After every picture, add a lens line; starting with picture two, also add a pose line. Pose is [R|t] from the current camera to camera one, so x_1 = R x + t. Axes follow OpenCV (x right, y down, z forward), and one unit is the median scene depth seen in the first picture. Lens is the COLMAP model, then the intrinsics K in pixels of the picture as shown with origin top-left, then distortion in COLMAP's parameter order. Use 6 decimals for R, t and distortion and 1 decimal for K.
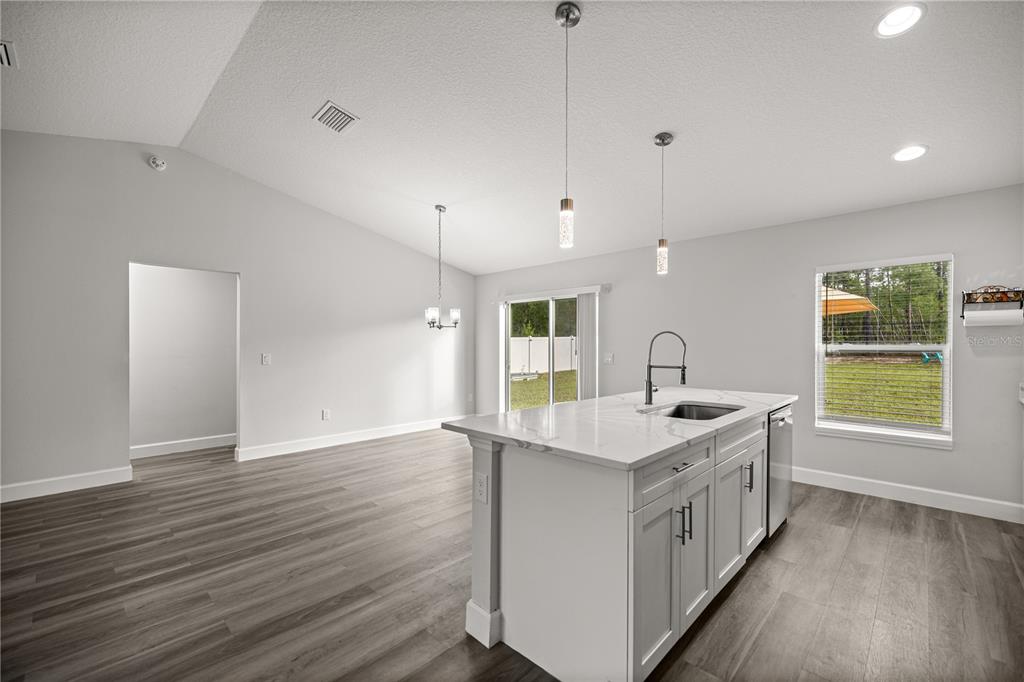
lens RADIAL K [[428.2, 0, 514.4], [0, 428.2, 349.4], [0, 0, 1]] dist [-0.004425, -0.000585]
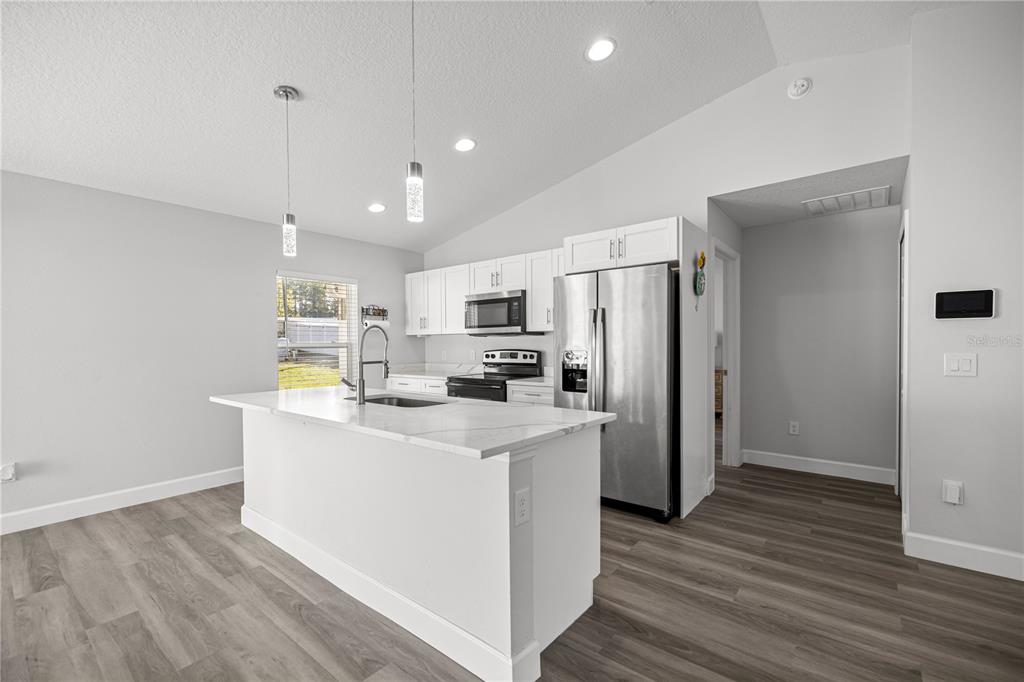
lens RADIAL K [[444.9, 0, 506.1], [0, 444.9, 351.1], [0, 0, 1]] dist [-0.000760, 0.000785]
pose [[-0.061541, -0.013851, 0.998008, -0.519116], [0.018814, 0.999710, 0.015035, 0.004326], [-0.997927, 0.019701, -0.061262, 0.599812]]
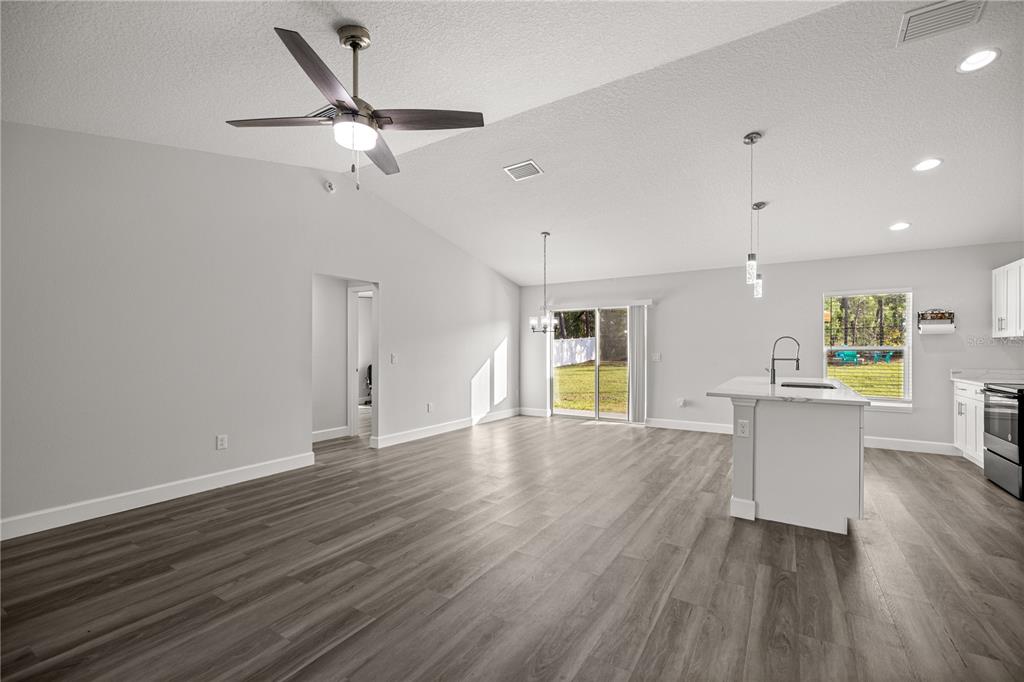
lens RADIAL K [[428.2, 0, 510.8], [0, 428.2, 355.0], [0, 0, 1]] dist [-0.004425, -0.000585]
pose [[0.983062, -0.002694, 0.183256, -0.715731], [0.002043, 0.999991, 0.003738, 0.013319], [-0.183264, -0.003301, 0.983058, -0.272516]]
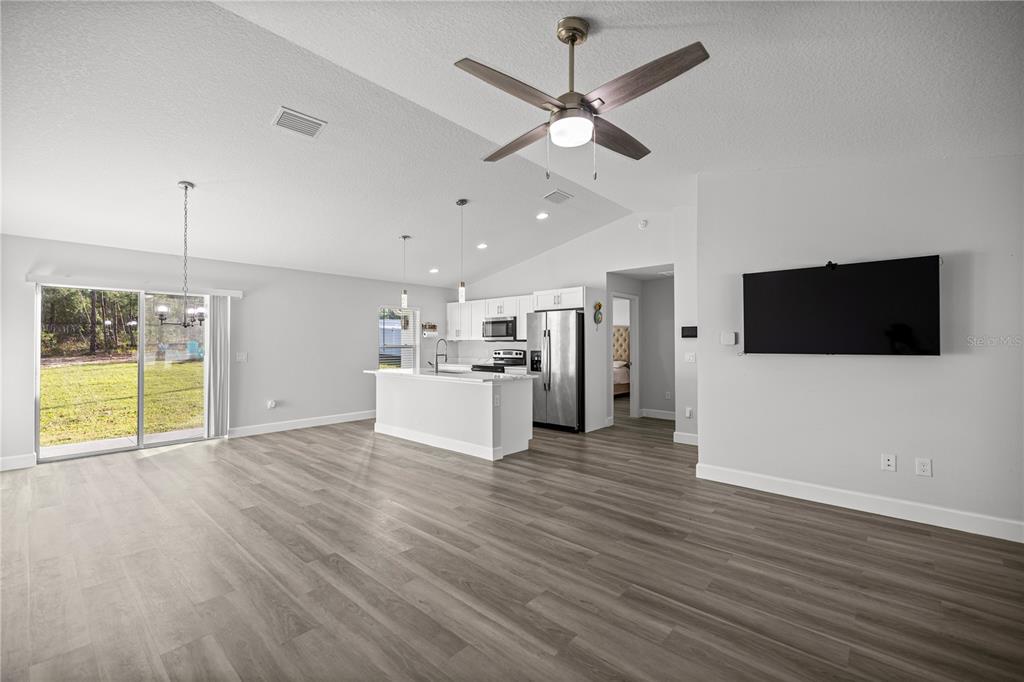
lens RADIAL K [[428.2, 0, 502.2], [0, 428.2, 338.4], [0, 0, 1]] dist [-0.004425, -0.000585]
pose [[-0.003319, 0.014388, 0.999891, -1.477225], [0.012017, 0.999825, -0.014347, -0.007615], [-0.999922, 0.011968, -0.003491, 0.541081]]
